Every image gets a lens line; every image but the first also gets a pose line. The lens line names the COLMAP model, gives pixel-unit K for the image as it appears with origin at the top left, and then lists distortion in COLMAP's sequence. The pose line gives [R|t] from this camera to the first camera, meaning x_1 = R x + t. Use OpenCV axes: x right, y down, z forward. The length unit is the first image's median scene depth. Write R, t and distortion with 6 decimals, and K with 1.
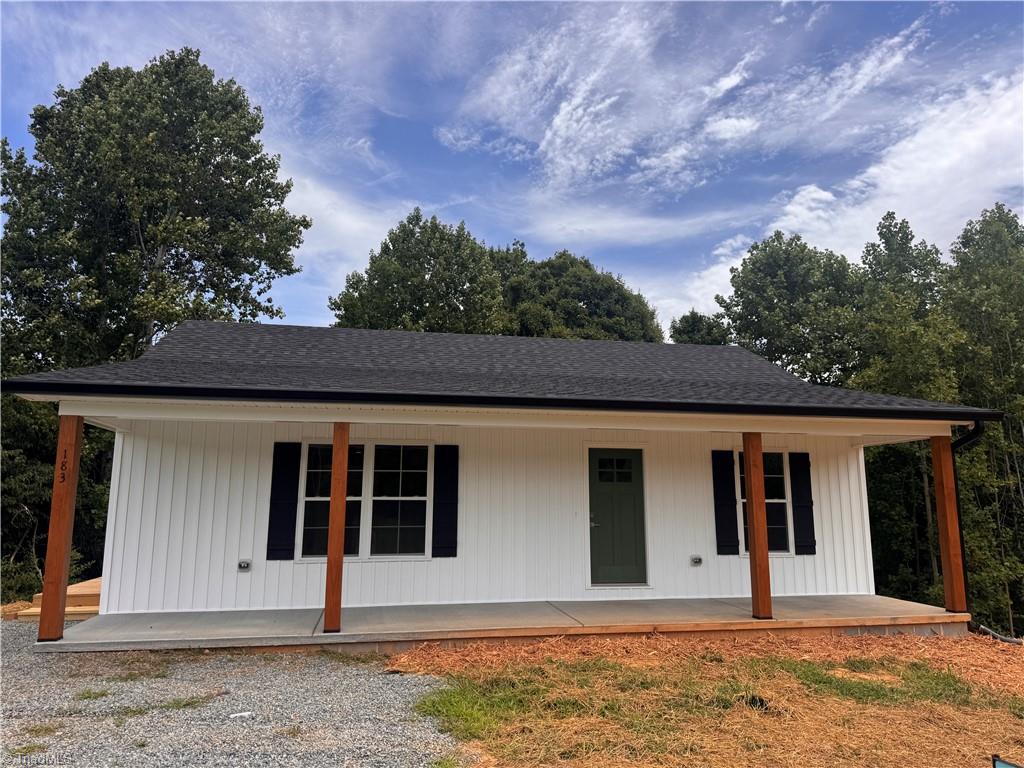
lens RADIAL K [[716.9, 0, 509.4], [0, 716.9, 384.5], [0, 0, 1]] dist [0.083456, -0.108043]
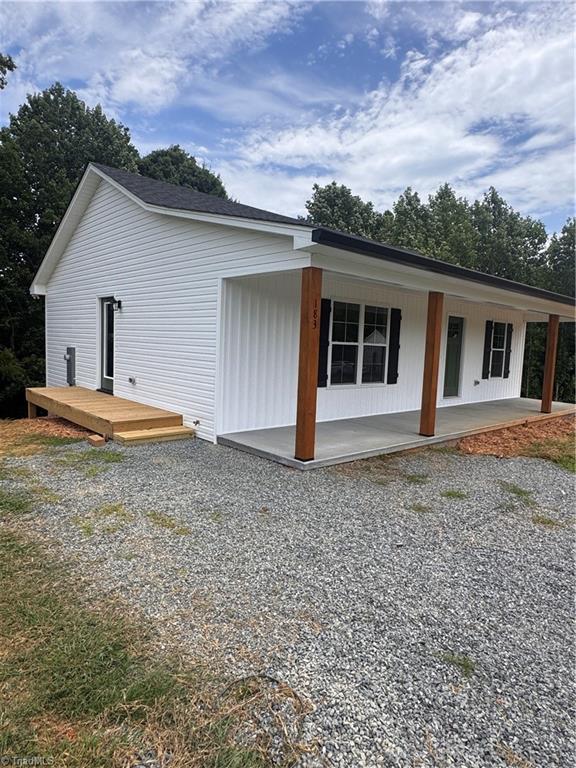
lens RADIAL K [[479.7, 0, 288.0], [0, 479.7, 384.0], [0, 0, 1]] dist [0.003189, 0.000556]
pose [[0.840211, -0.015499, 0.542037, -0.755737], [-0.124621, 0.967317, 0.220834, 0.044260], [-0.527745, -0.253097, 0.810819, 0.289924]]
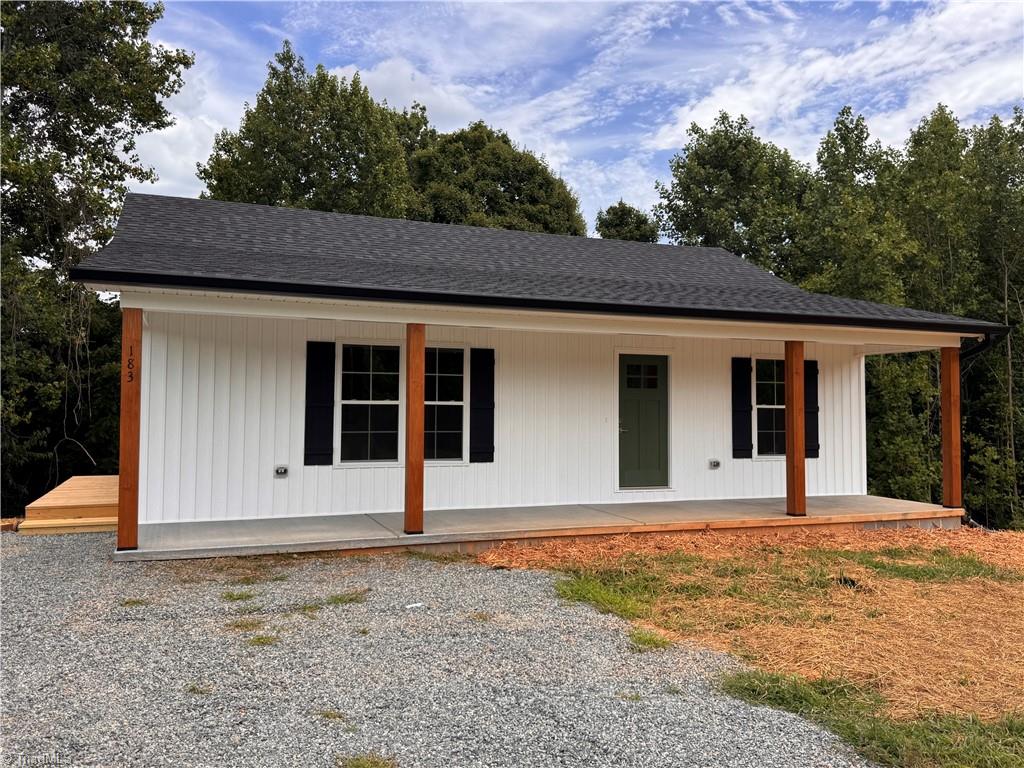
lens RADIAL K [[821.8, 0, 507.3], [0, 821.8, 383.7], [0, 0, 1]] dist [0.193338, -0.326773]
pose [[0.982095, 0.010828, 0.188074, -0.250647], [-0.035358, 0.991199, 0.127568, -0.009735], [-0.185038, -0.131934, 0.973835, -0.078631]]
